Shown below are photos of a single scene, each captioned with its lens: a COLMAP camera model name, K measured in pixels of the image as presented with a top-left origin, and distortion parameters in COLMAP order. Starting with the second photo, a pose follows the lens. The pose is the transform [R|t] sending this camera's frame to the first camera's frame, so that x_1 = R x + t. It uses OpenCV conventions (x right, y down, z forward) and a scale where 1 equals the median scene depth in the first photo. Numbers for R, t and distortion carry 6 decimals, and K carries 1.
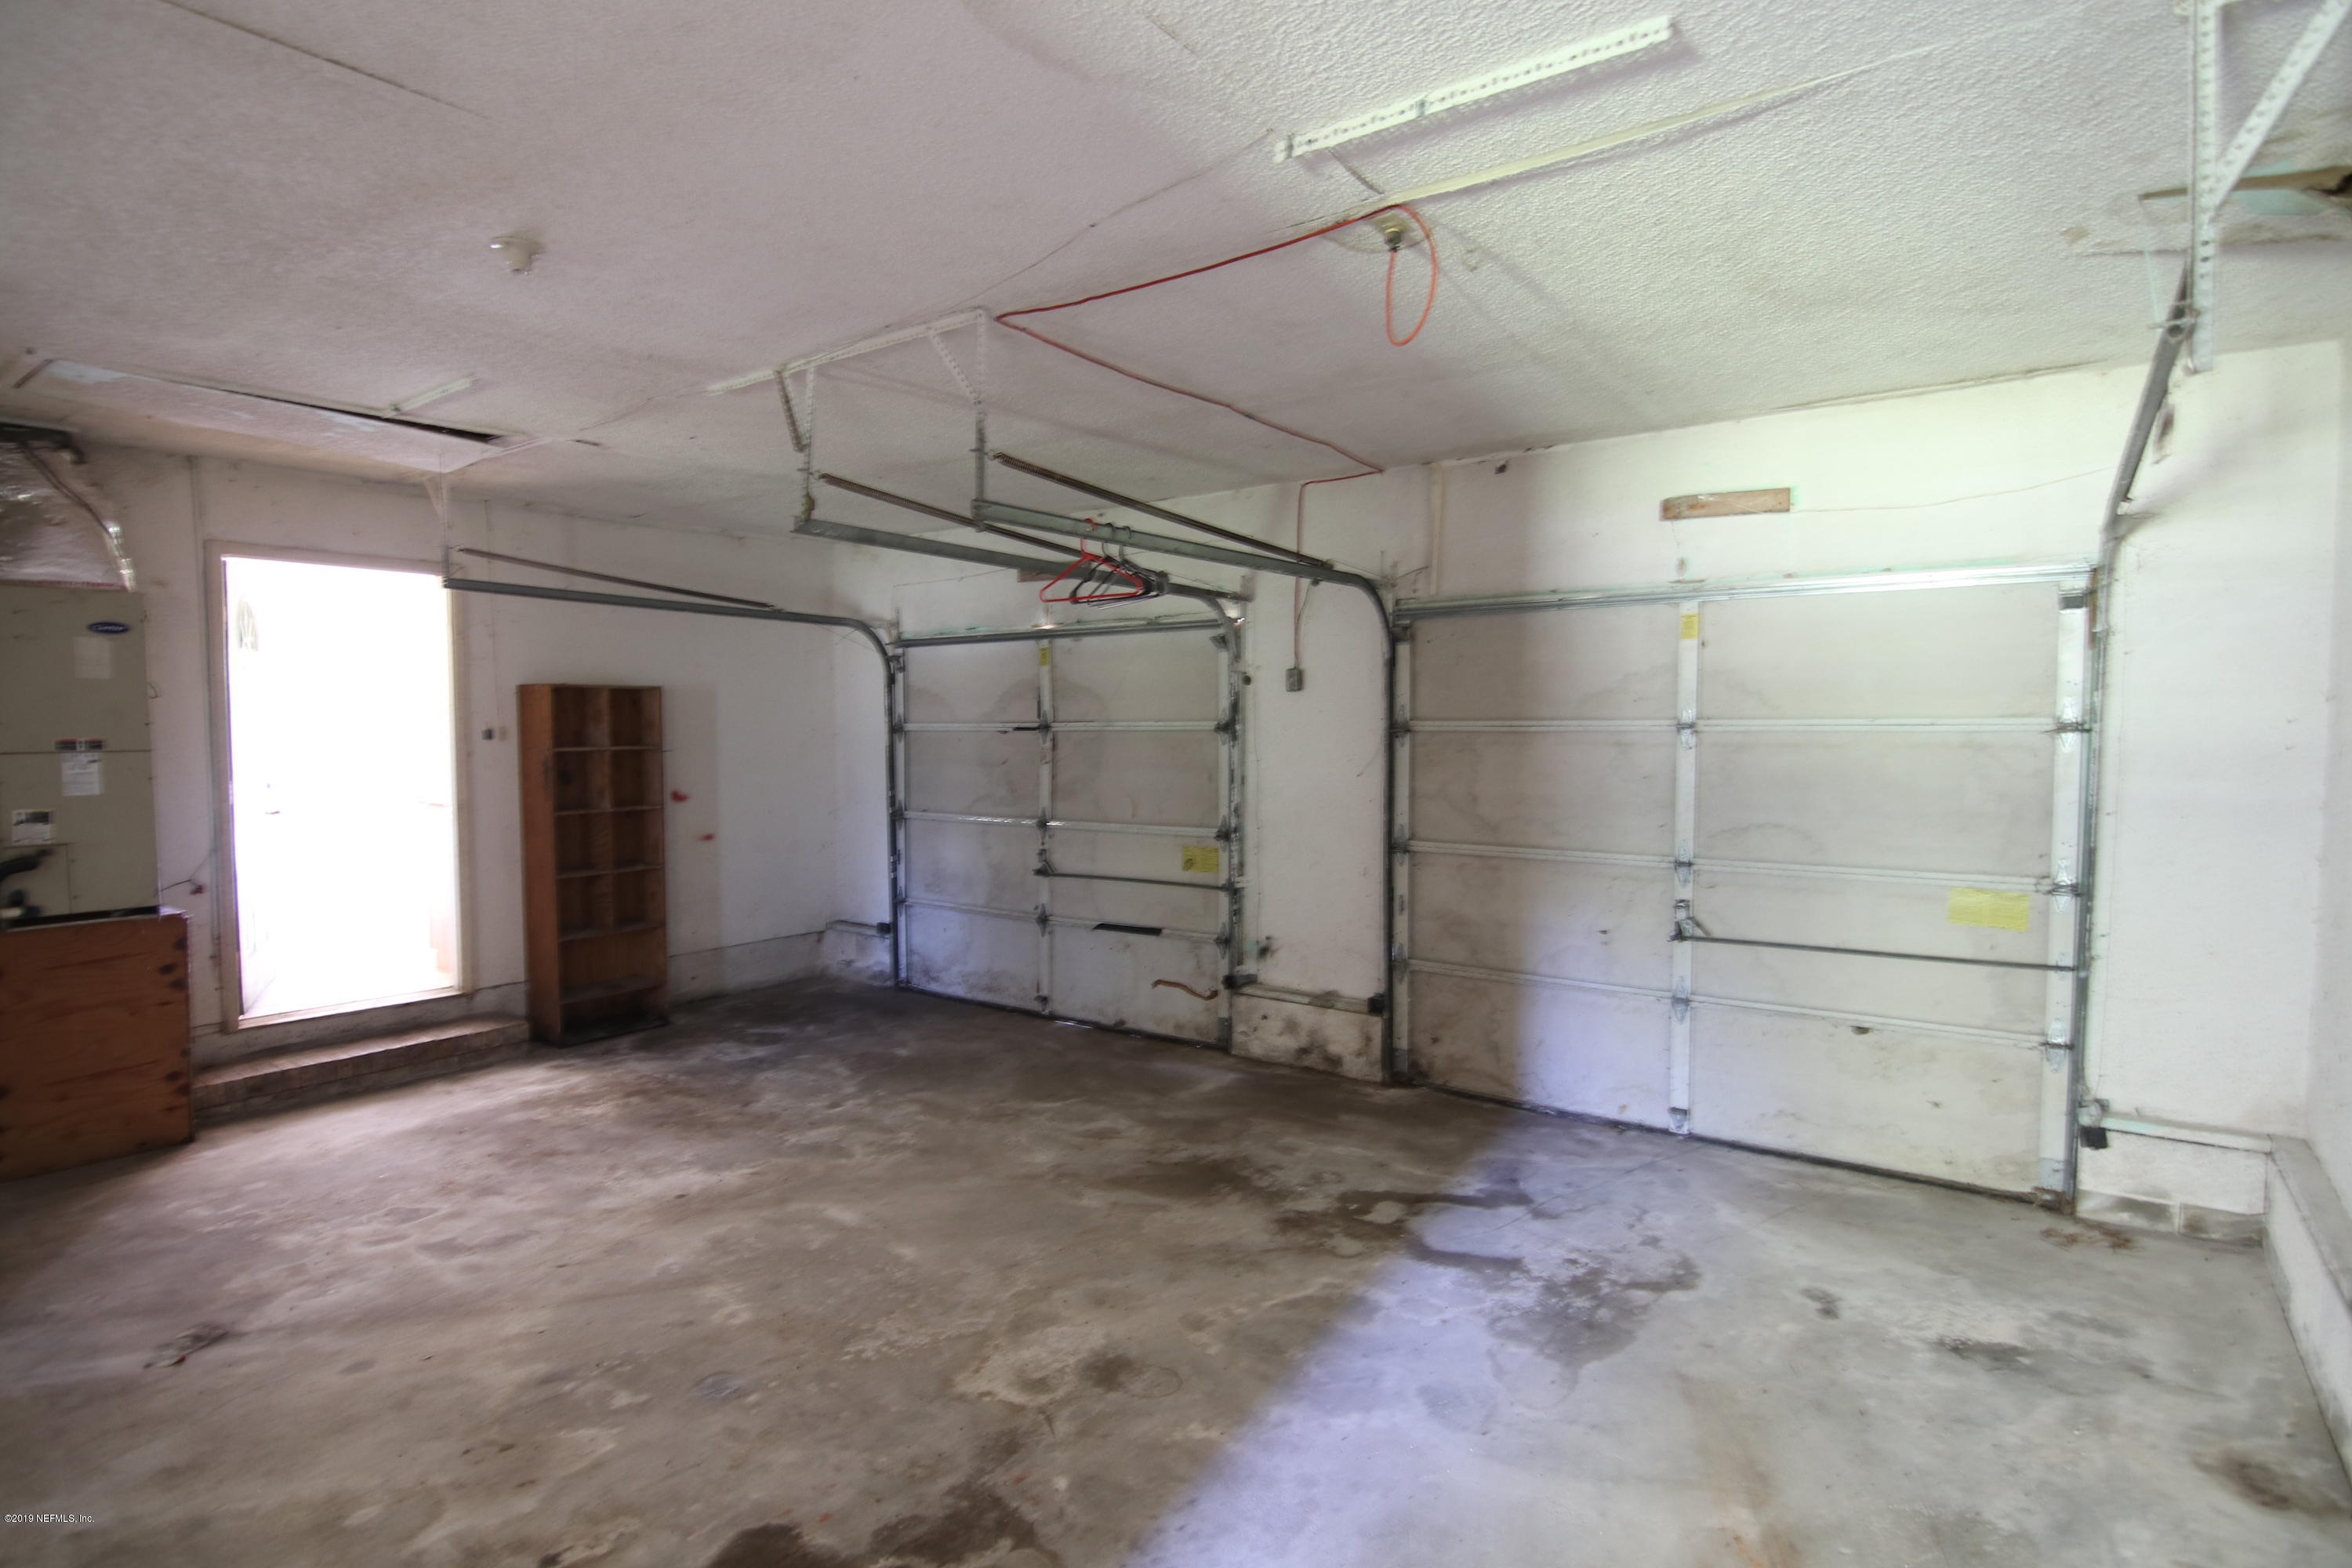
lens RADIAL K [[1211.0, 0, 1174.9], [0, 1211.0, 786.1], [0, 0, 1]] dist [-0.006621, -0.005351]
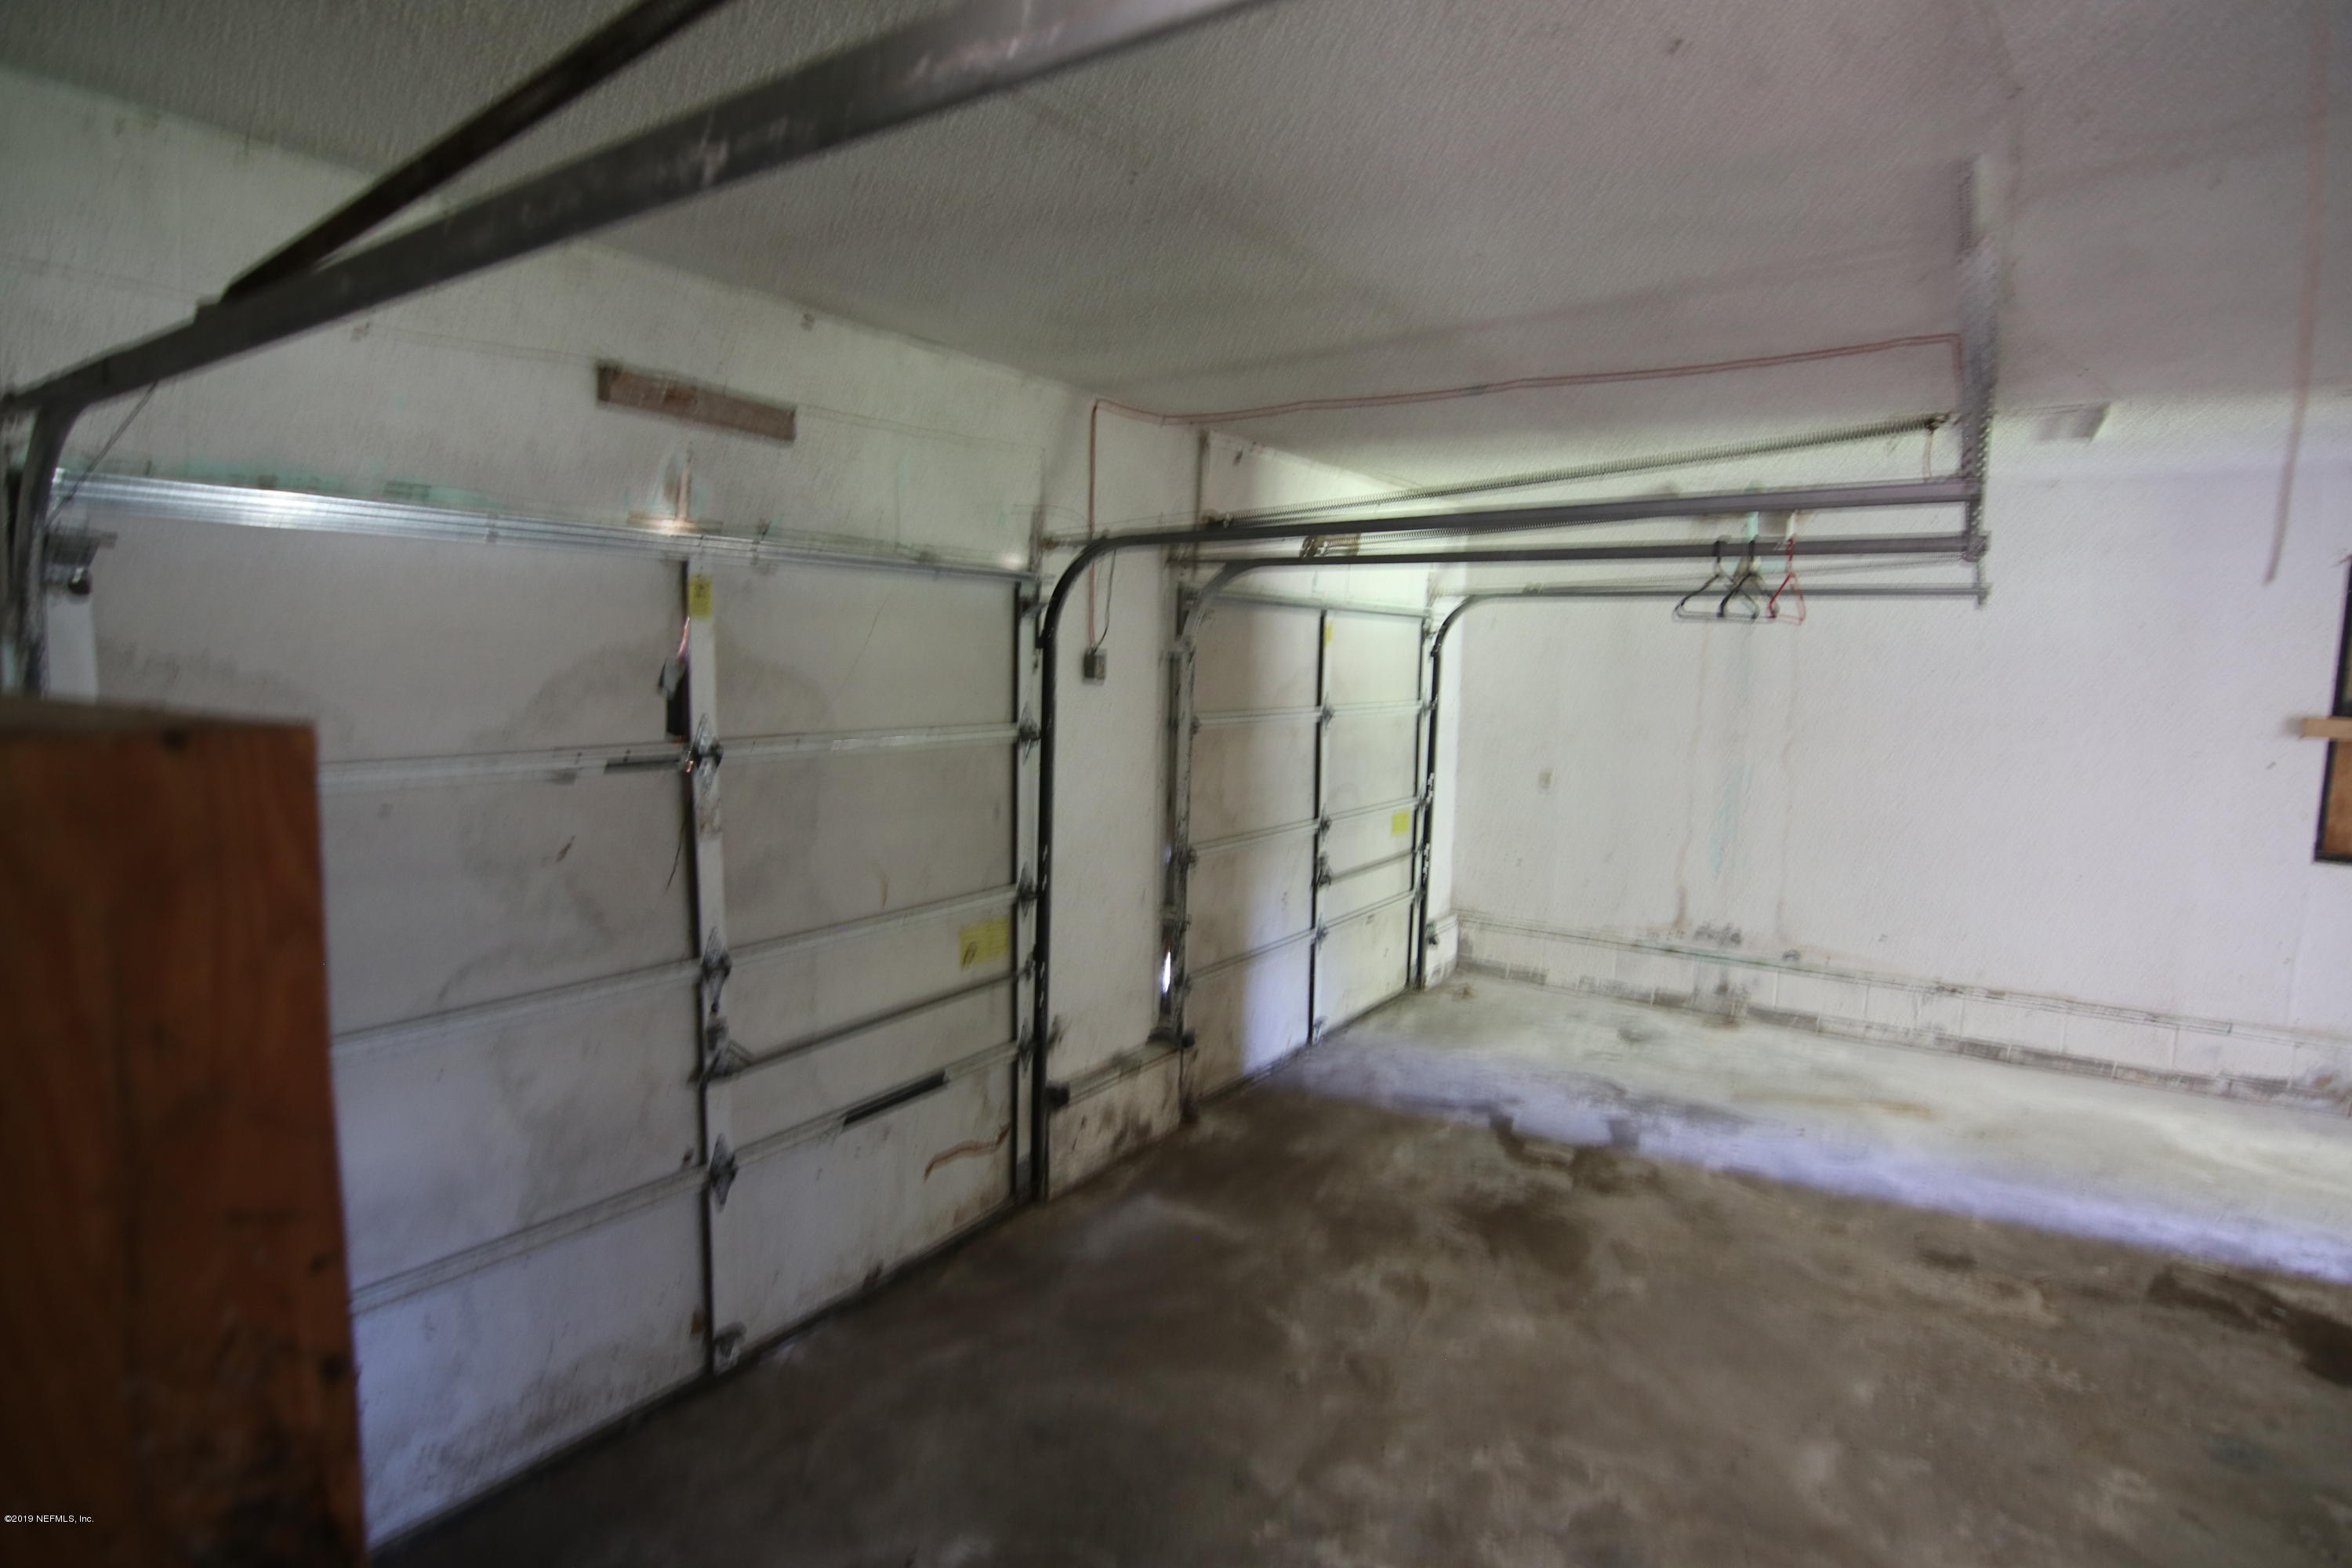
lens RADIAL K [[1211.0, 0, 1177.4], [0, 1211.0, 775.3], [0, 0, 1]] dist [-0.006621, -0.005351]
pose [[-0.047060, -0.101391, 0.993733, -0.866359], [0.028274, 0.994301, 0.102788, -0.128027], [-0.998492, 0.032934, -0.043925, 1.305065]]
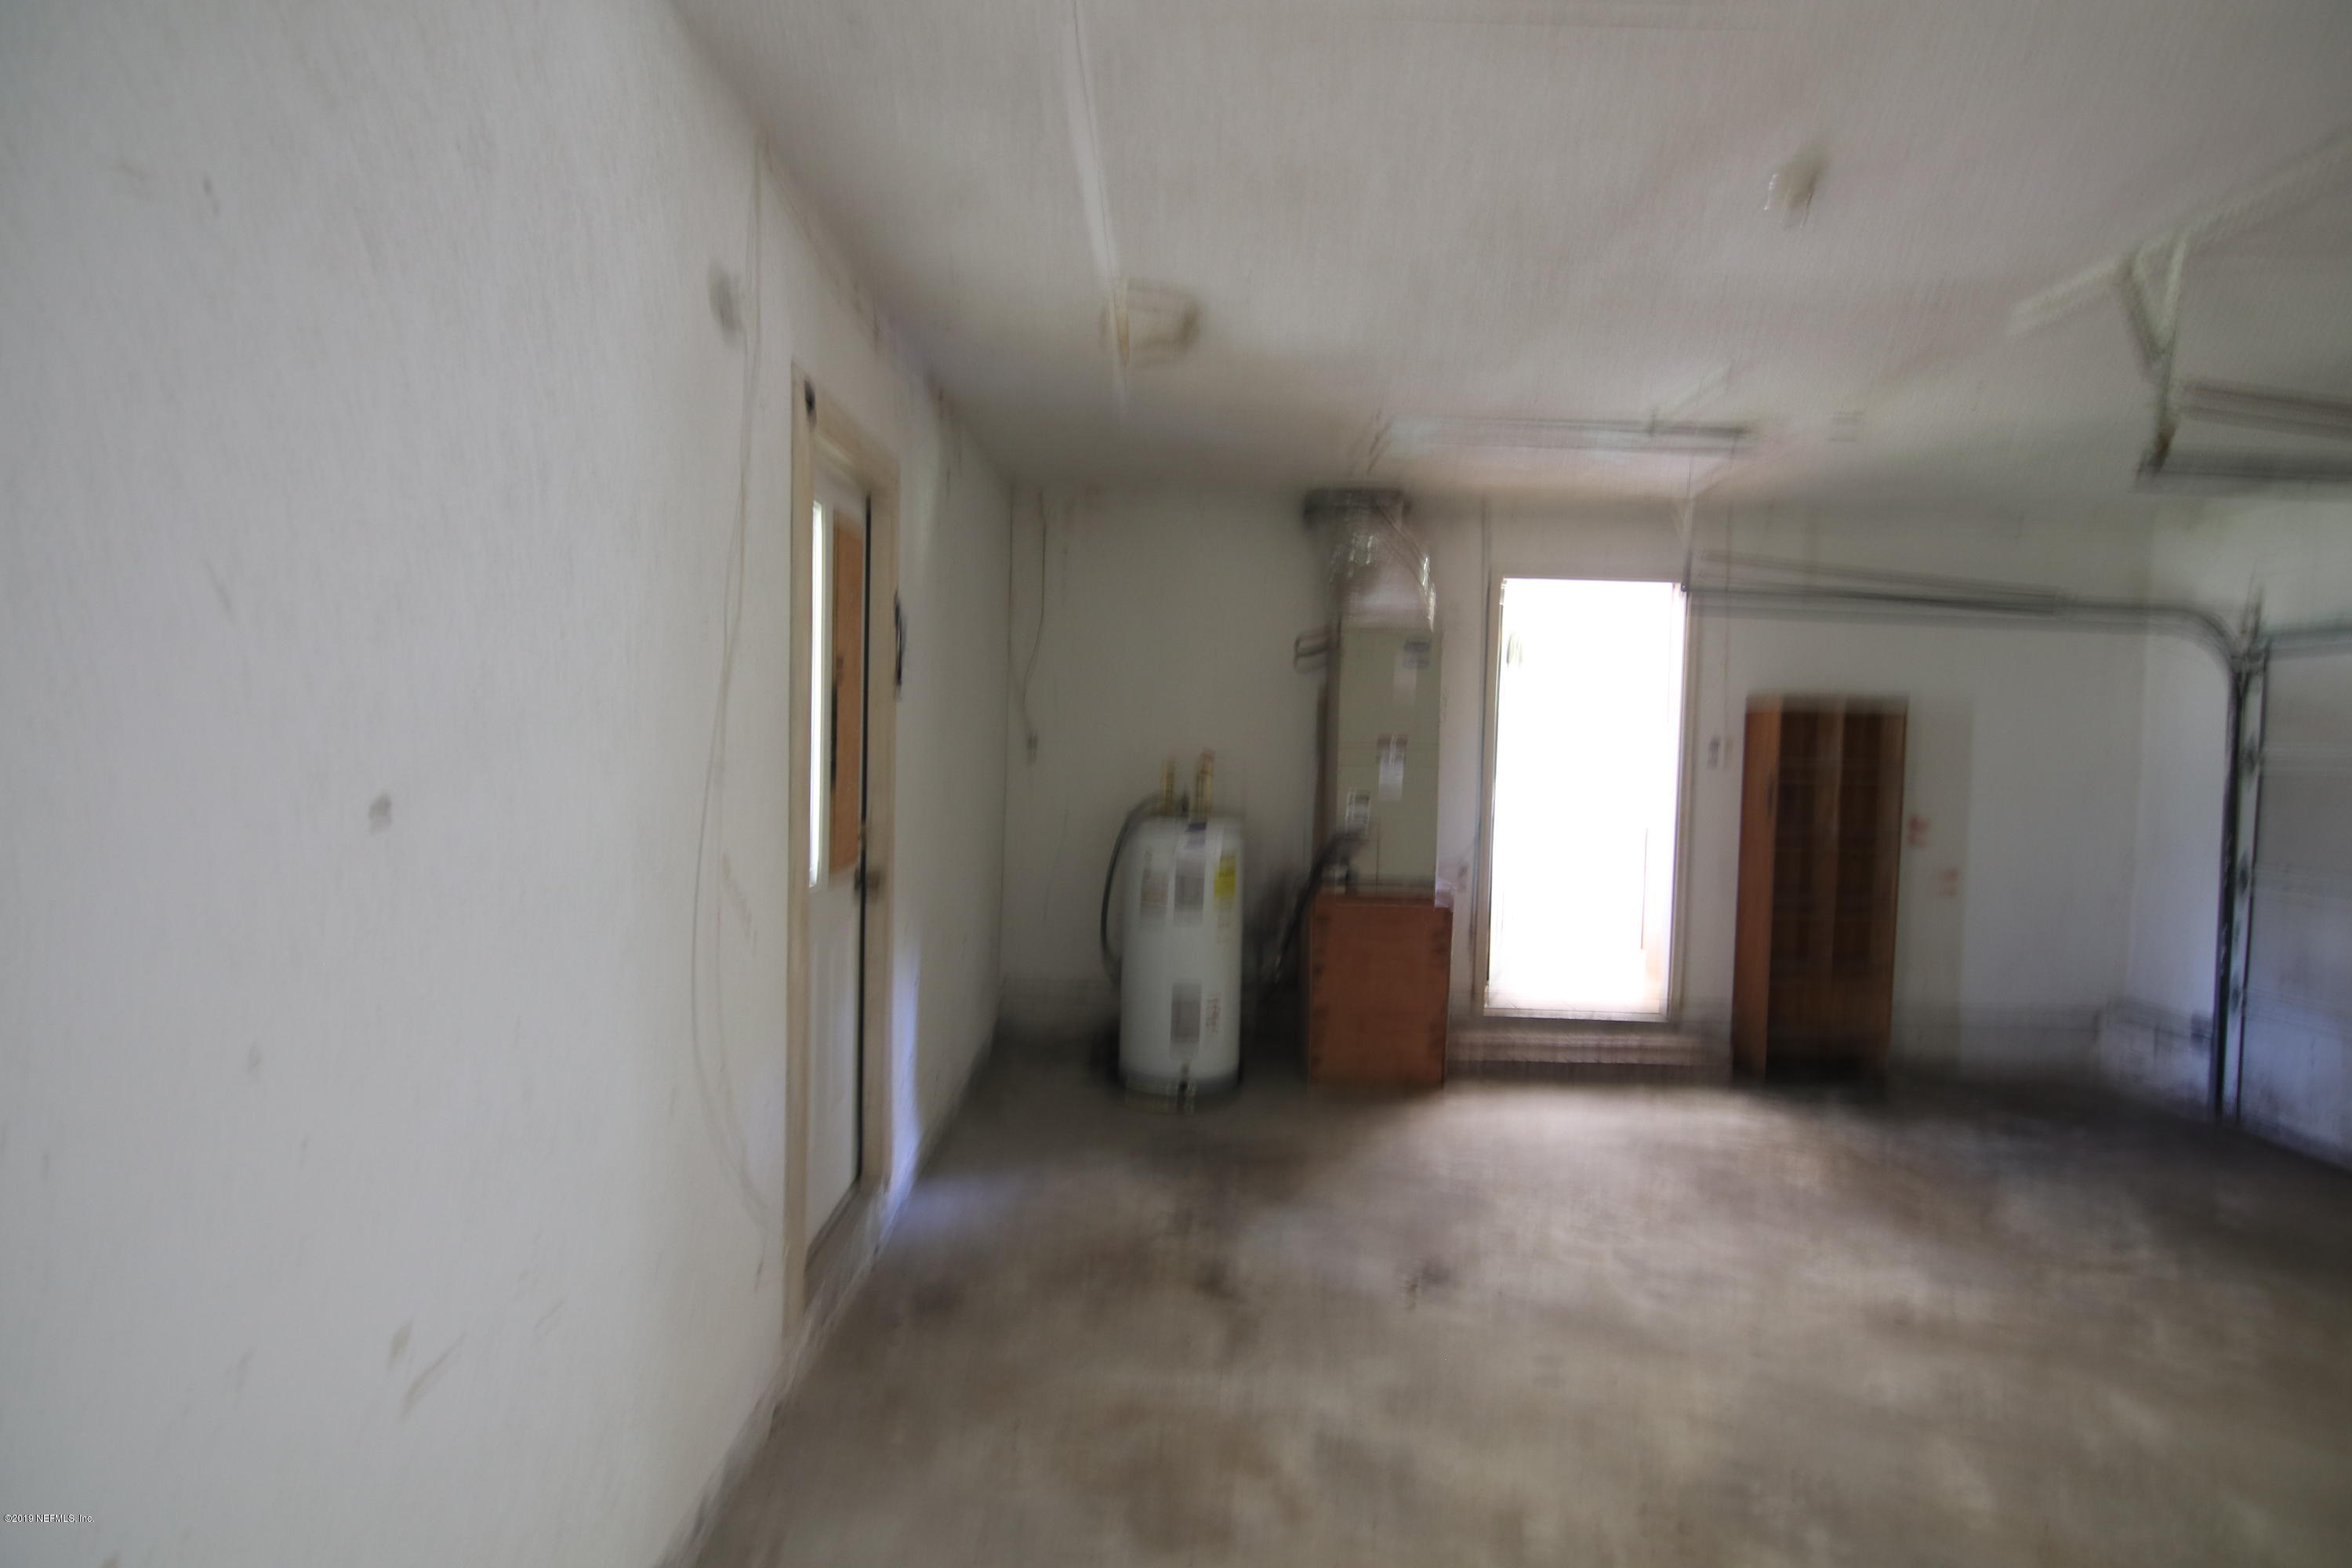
lens RADIAL K [[1211.0, 0, 1165.1], [0, 1211.0, 783.8], [0, 0, 1]] dist [-0.006621, -0.005351]
pose [[0.591382, 0.046410, -0.805055, -0.051956], [-0.068264, 0.997640, 0.007366, 0.007467], [0.803497, 0.050600, 0.593154, 0.076962]]
